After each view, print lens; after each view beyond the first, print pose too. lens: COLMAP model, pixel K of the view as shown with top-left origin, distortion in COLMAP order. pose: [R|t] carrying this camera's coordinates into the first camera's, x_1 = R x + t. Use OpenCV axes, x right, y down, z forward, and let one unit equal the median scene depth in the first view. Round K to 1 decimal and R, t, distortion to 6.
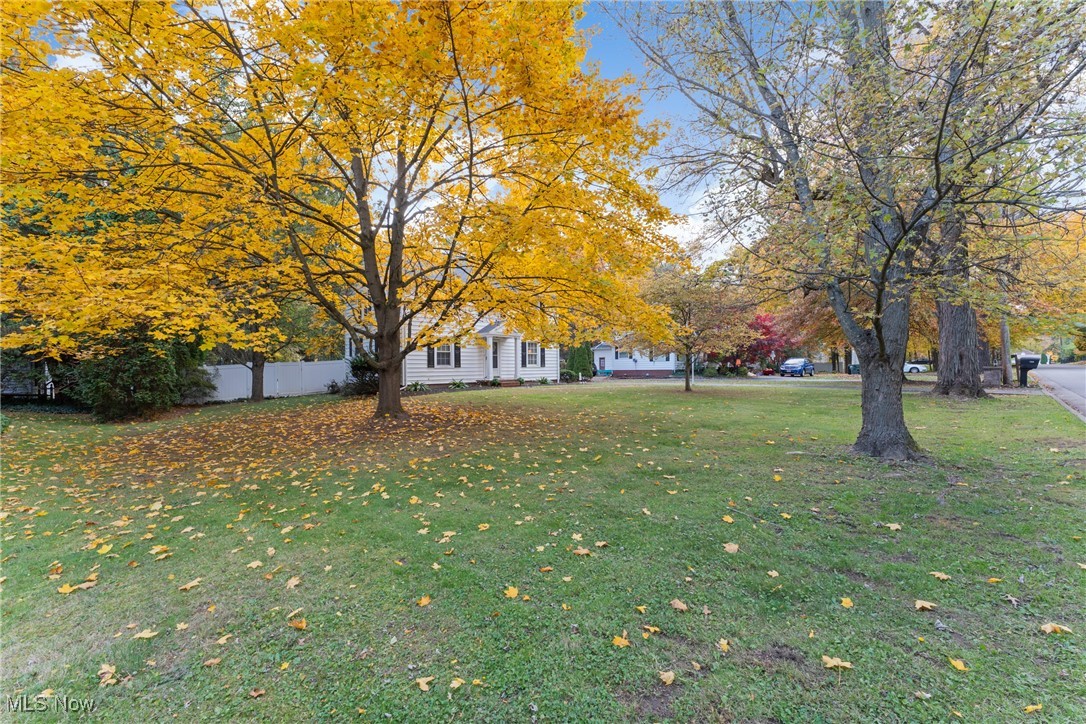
lens RADIAL K [[427.0, 0, 540.1], [0, 427.0, 360.9], [0, 0, 1]] dist [-0.000008, -0.000595]
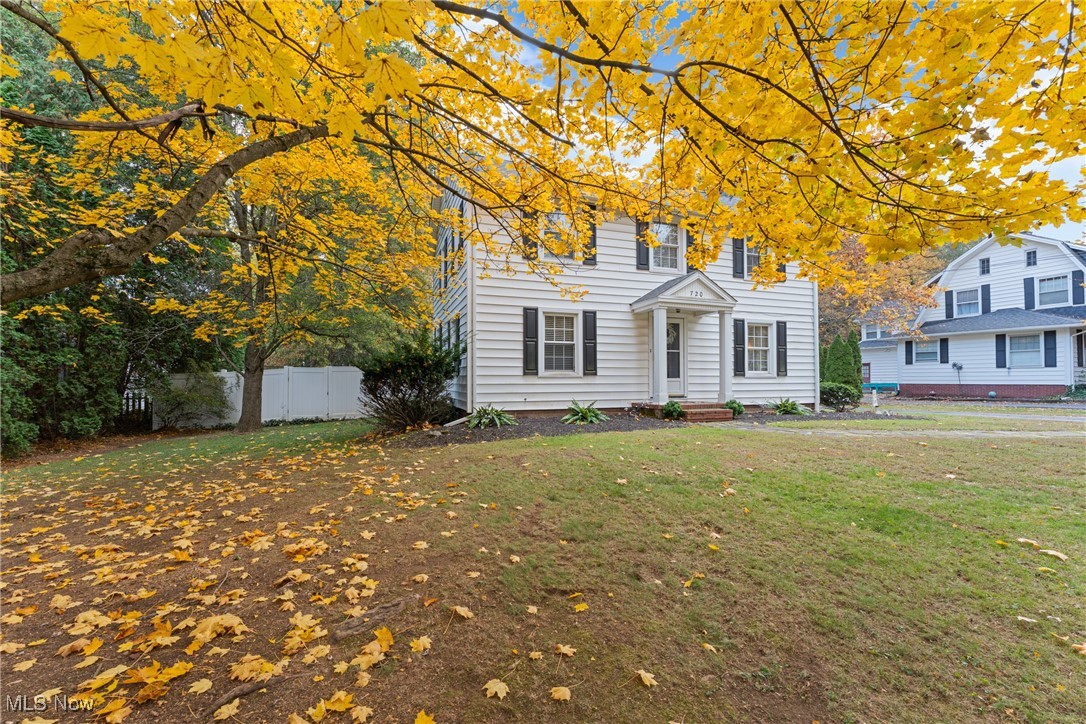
lens RADIAL K [[483.4, 0, 541.7], [0, 483.4, 359.8], [0, 0, 1]] dist [0.002745, 0.000206]
pose [[0.918222, -0.001825, -0.396063, -0.029810], [-0.005019, 0.999855, -0.016244, 0.006593], [0.396035, 0.016904, 0.918080, 0.461113]]
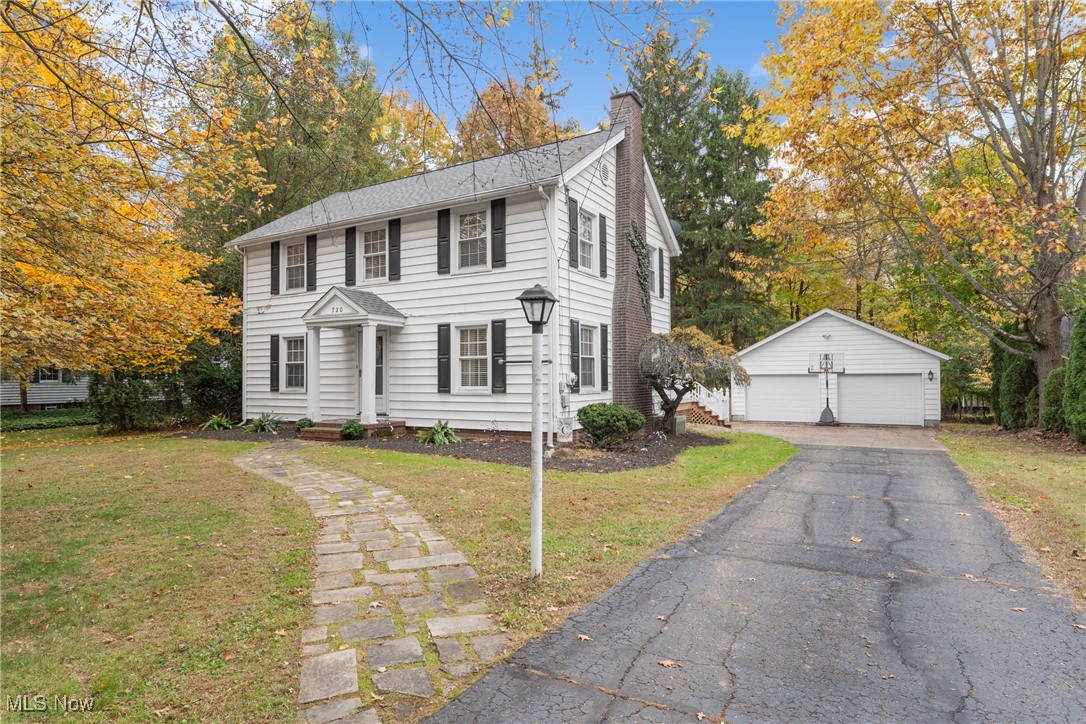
lens RADIAL K [[551.2, 0, 541.0], [0, 551.2, 369.4], [0, 0, 1]] dist [0.001611, 0.000035]
pose [[0.317120, -0.025669, -0.948038, 0.484824], [0.007310, 0.999670, -0.024622, 0.006199], [0.948357, 0.000878, 0.317203, 0.986575]]
